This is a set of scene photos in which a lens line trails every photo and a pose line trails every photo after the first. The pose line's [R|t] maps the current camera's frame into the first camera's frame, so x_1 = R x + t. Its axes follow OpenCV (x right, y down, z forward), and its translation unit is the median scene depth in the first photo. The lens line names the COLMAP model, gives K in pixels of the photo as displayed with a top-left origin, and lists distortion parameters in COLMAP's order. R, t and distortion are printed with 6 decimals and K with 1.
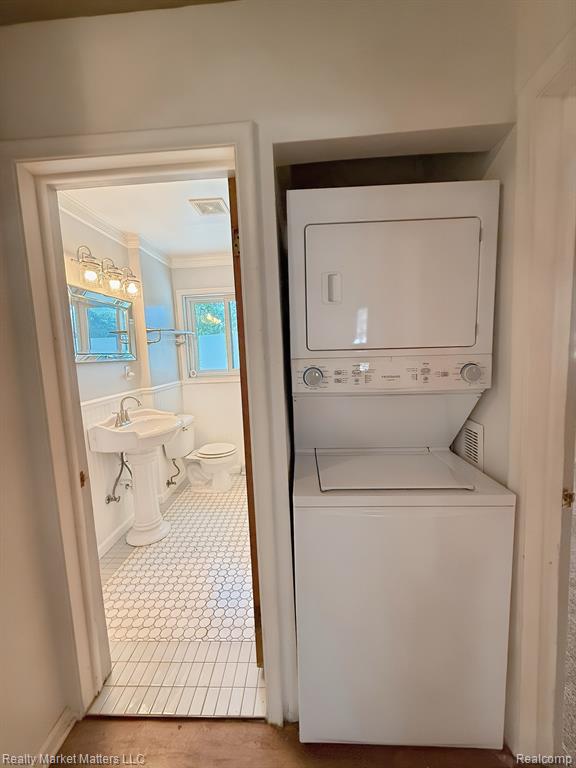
lens RADIAL K [[306.5, 0, 287.6], [0, 306.5, 381.8], [0, 0, 1]] dist [-0.002037, 0.000066]
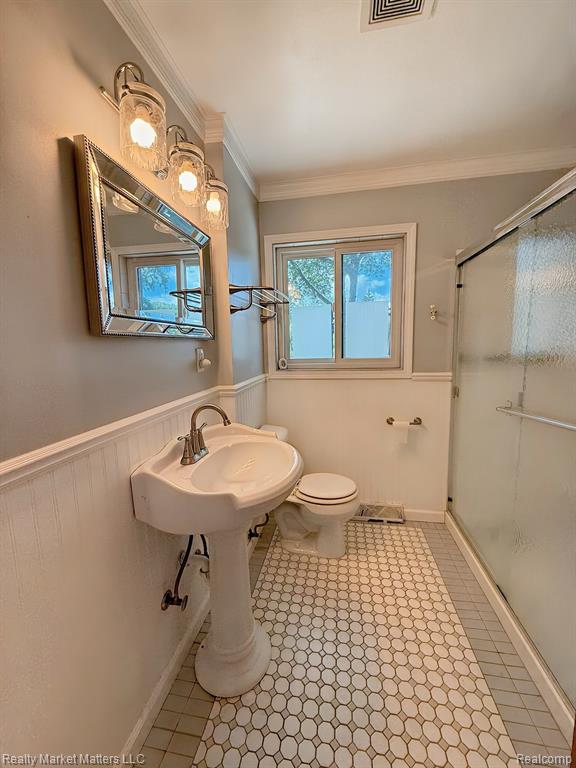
lens RADIAL K [[306.5, 0, 288.1], [0, 306.5, 383.2], [0, 0, 1]] dist [-0.002037, 0.000066]
pose [[0.991429, 0.040127, -0.124336, -0.280480], [-0.036067, 0.998746, 0.034733, -0.011187], [0.125573, -0.029951, 0.991632, 0.442020]]
